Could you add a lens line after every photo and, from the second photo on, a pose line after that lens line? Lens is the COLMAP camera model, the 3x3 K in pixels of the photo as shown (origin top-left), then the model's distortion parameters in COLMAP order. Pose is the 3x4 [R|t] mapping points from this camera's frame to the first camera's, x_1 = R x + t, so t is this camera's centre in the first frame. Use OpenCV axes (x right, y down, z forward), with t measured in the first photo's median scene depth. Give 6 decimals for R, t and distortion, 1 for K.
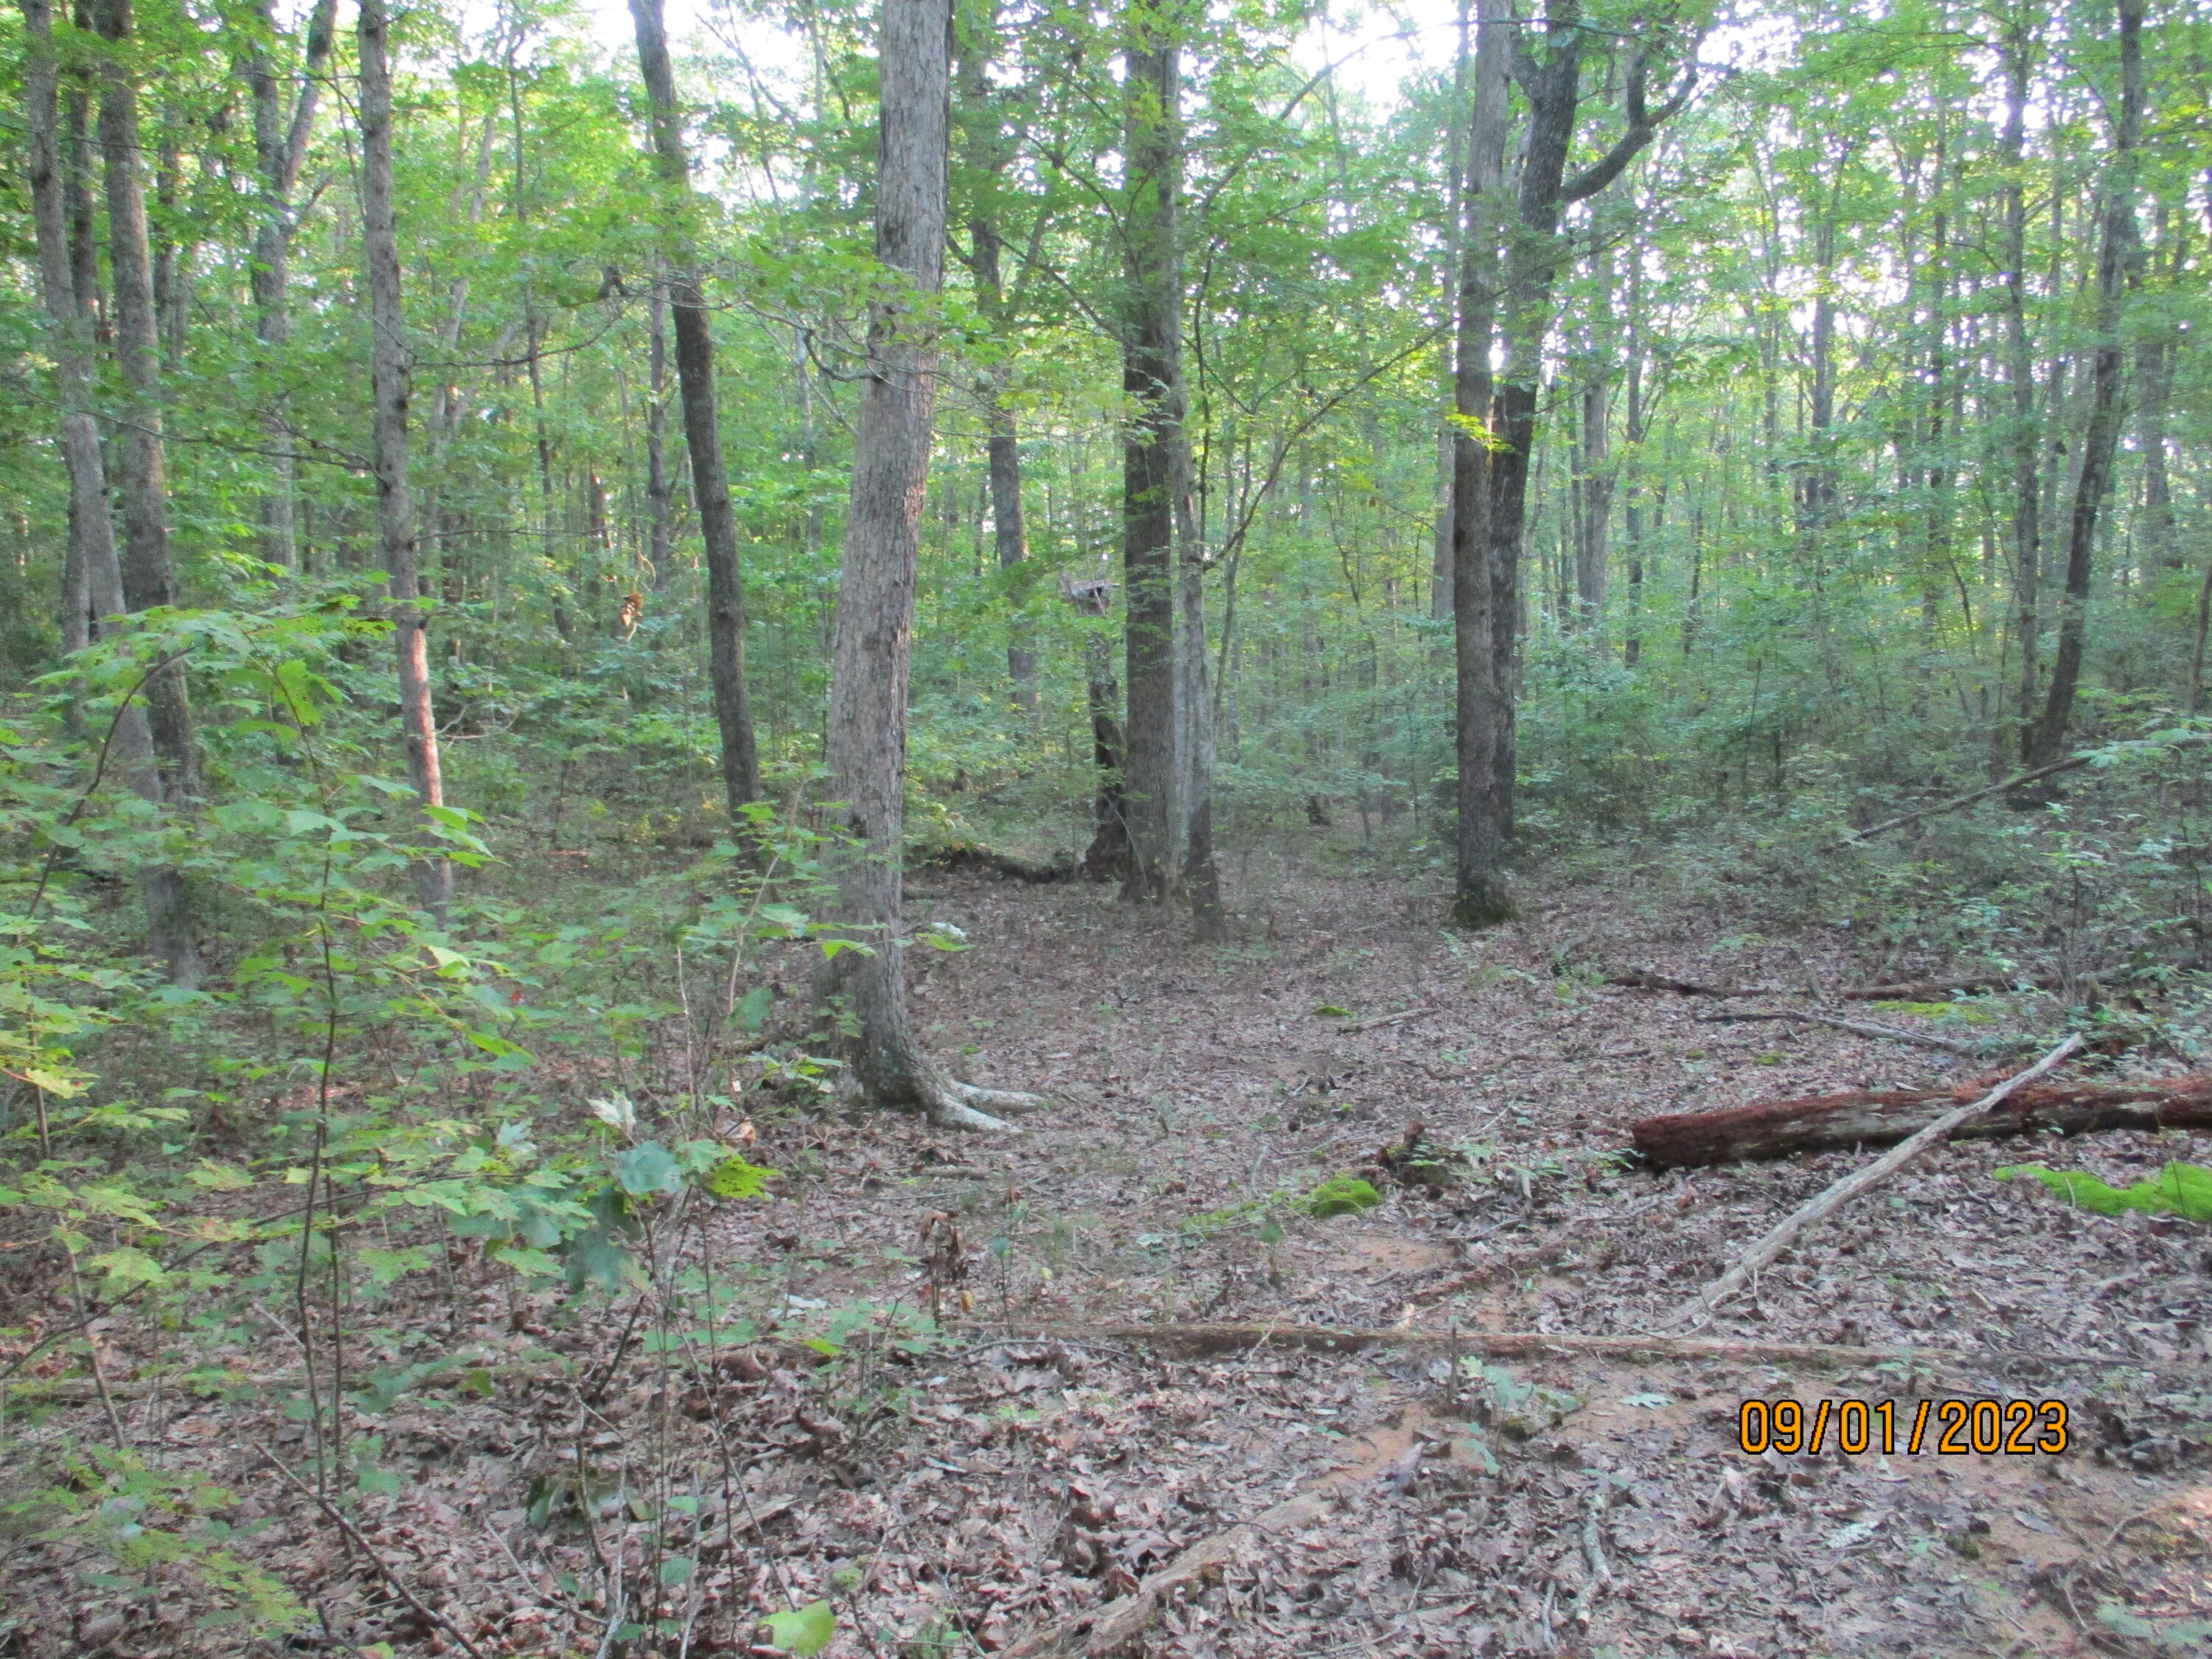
lens RADIAL K [[1817.3, 0, 1105.3], [0, 1817.3, 827.2], [0, 0, 1]] dist [-0.041626, 0.018062]
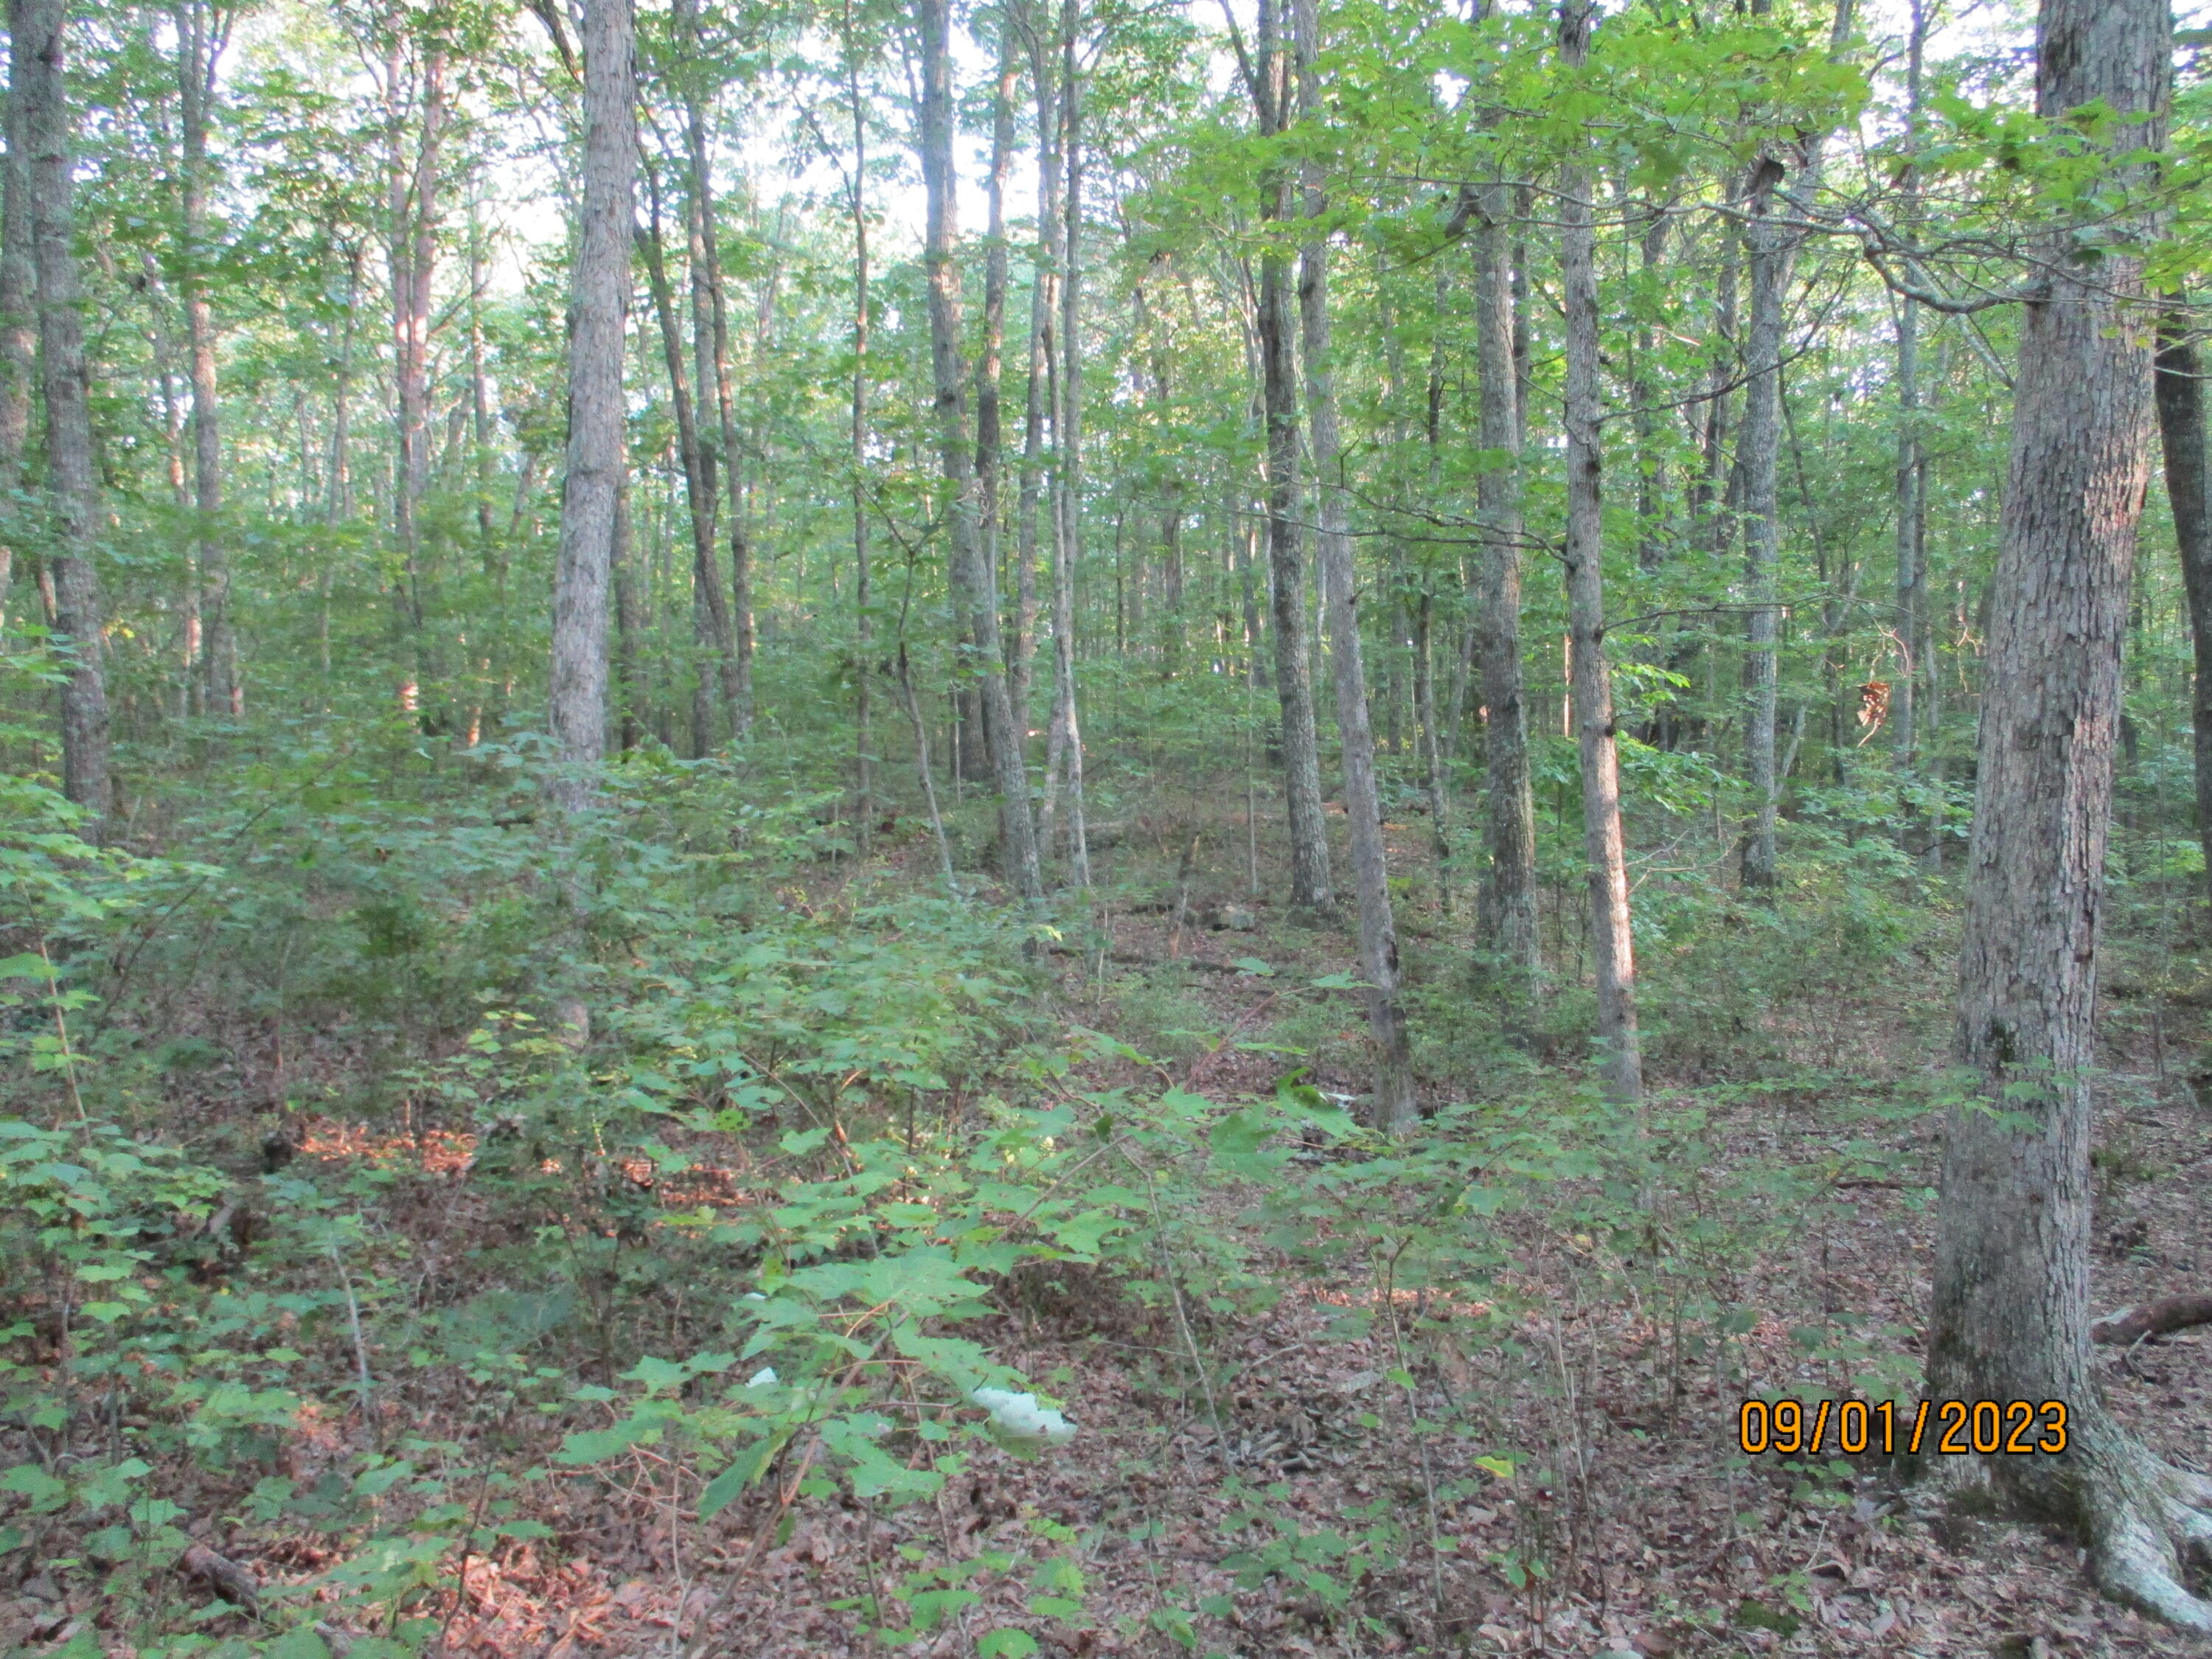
lens RADIAL K [[1817.3, 0, 1107.7], [0, 1817.3, 833.8], [0, 0, 1]] dist [-0.041626, 0.018062]
pose [[0.652917, 0.014558, -0.757289, 0.122772], [-0.061132, 0.997566, -0.033530, -0.031003], [0.754958, 0.068187, 0.652218, 0.377279]]
